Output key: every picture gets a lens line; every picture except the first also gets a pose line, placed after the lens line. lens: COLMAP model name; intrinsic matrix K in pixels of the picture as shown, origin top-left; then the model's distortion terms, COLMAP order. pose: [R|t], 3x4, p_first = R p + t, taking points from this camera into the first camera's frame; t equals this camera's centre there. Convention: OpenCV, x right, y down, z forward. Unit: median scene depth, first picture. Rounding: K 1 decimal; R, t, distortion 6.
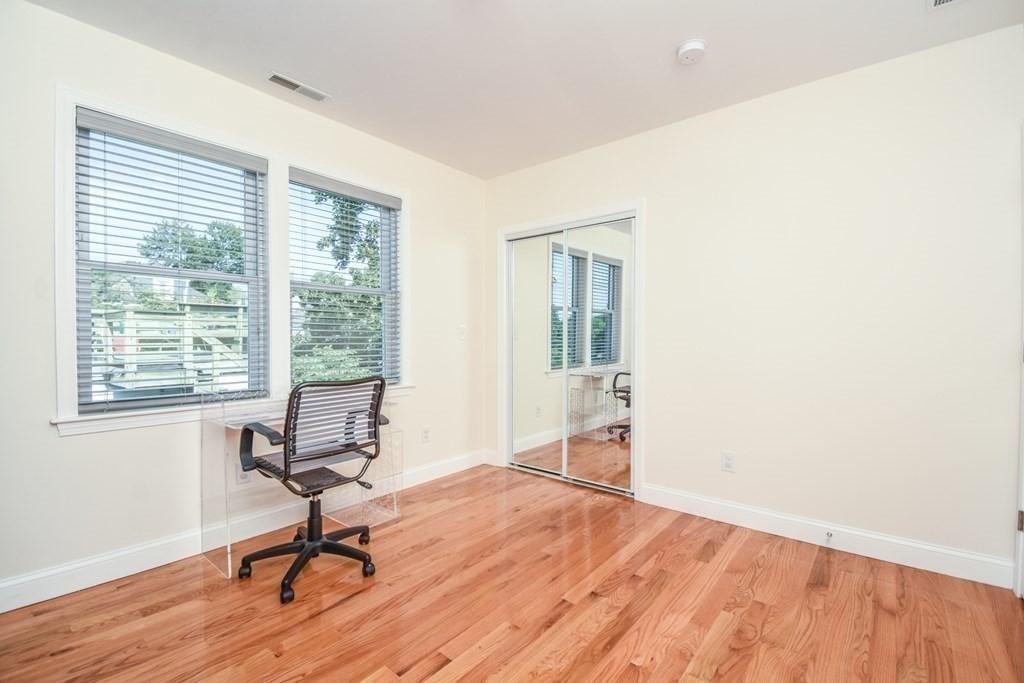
lens RADIAL K [[451.6, 0, 512.0], [0, 451.6, 341.5], [0, 0, 1]] dist [0.025133, -0.029913]
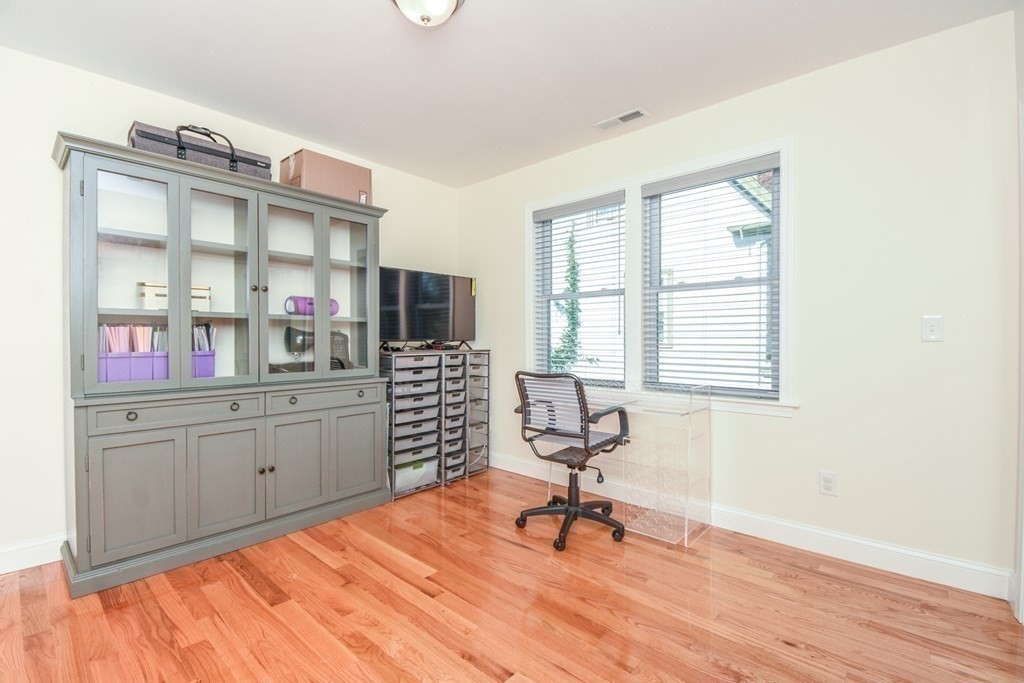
lens RADIAL K [[449.1, 0, 515.6], [0, 449.1, 340.2], [0, 0, 1]] dist [0.026681, -0.020320]
pose [[-0.037732, 0.003942, -0.999280, 0.777578], [-0.003324, 0.999986, 0.004070, -0.010789], [0.999282, 0.003475, -0.037718, 0.896849]]
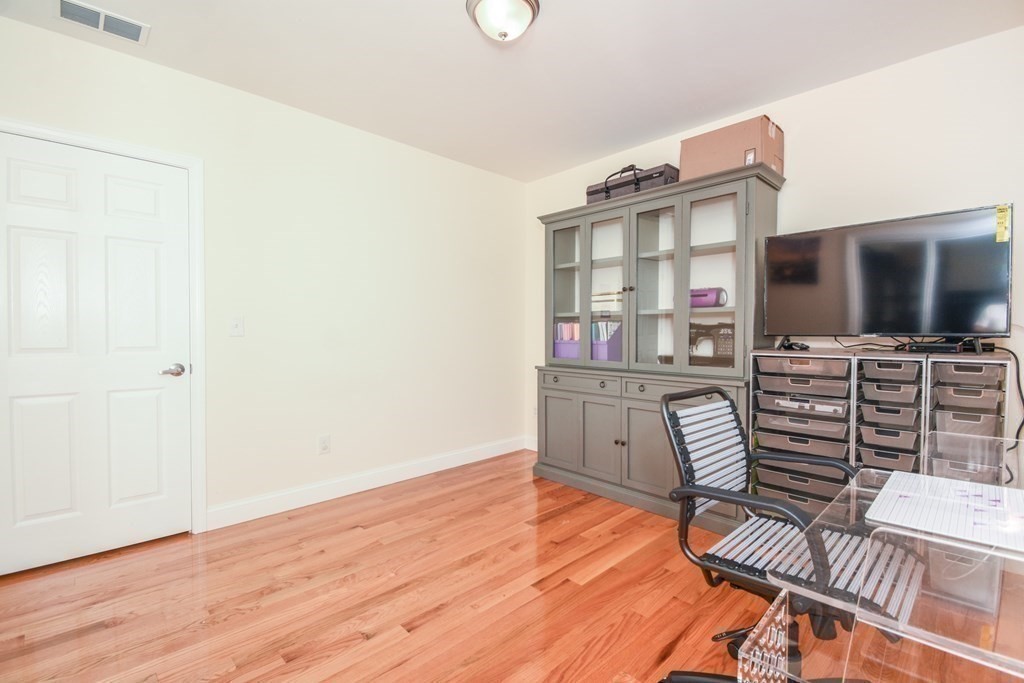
lens RADIAL K [[458.3, 0, 512.0], [0, 458.3, 341.5], [0, 0, 1]] dist [0.039363, -0.029865]
pose [[-0.994594, -0.005726, 0.103684, -0.150751], [-0.002981, 0.999641, 0.026611, -0.014366], [-0.103800, 0.026159, -0.994254, 1.612758]]
